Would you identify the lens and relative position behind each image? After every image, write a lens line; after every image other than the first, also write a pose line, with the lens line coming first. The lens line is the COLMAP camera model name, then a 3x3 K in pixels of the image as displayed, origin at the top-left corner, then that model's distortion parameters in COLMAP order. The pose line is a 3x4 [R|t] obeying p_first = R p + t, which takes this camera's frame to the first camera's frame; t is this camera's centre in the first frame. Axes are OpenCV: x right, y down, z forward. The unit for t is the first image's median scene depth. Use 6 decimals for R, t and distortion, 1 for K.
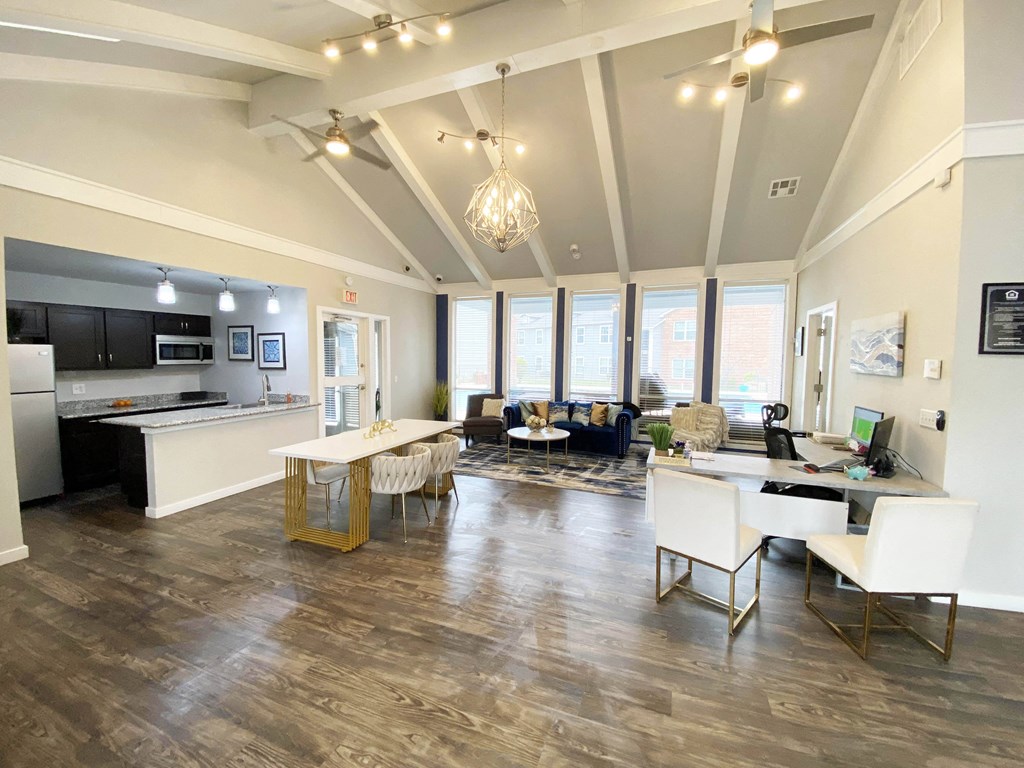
lens RADIAL K [[420.2, 0, 511.8], [0, 420.2, 383.8], [0, 0, 1]] dist [-0.005975, -0.001477]
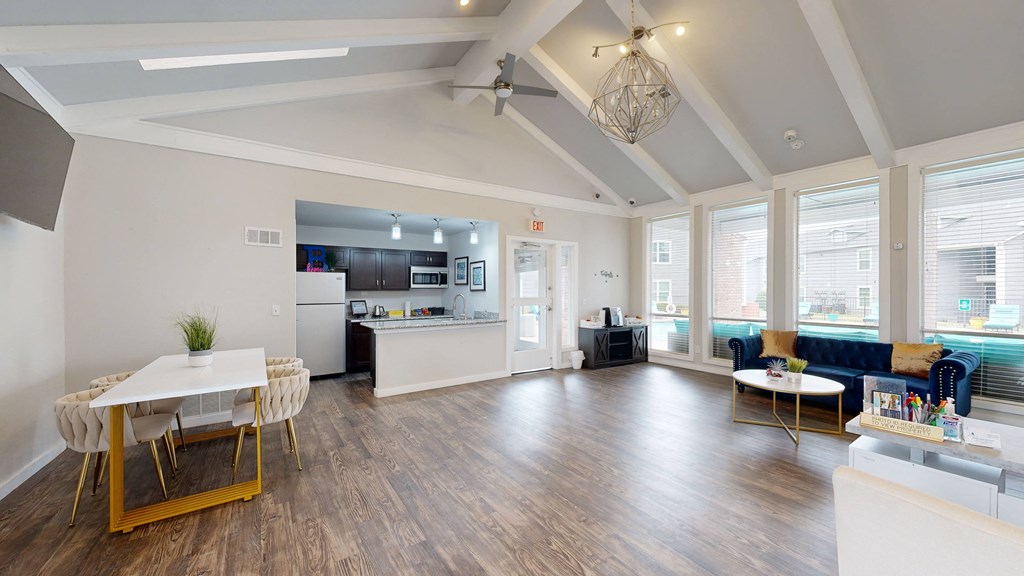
lens RADIAL K [[378.6, 0, 509.4], [0, 378.6, 289.3], [0, 0, 1]] dist [-0.001211, 0.000104]
pose [[0.818129, -0.011270, -0.574924, 0.142916], [-0.028301, 0.997807, -0.059832, 0.024654], [0.574338, 0.065221, 0.816016, 0.160162]]
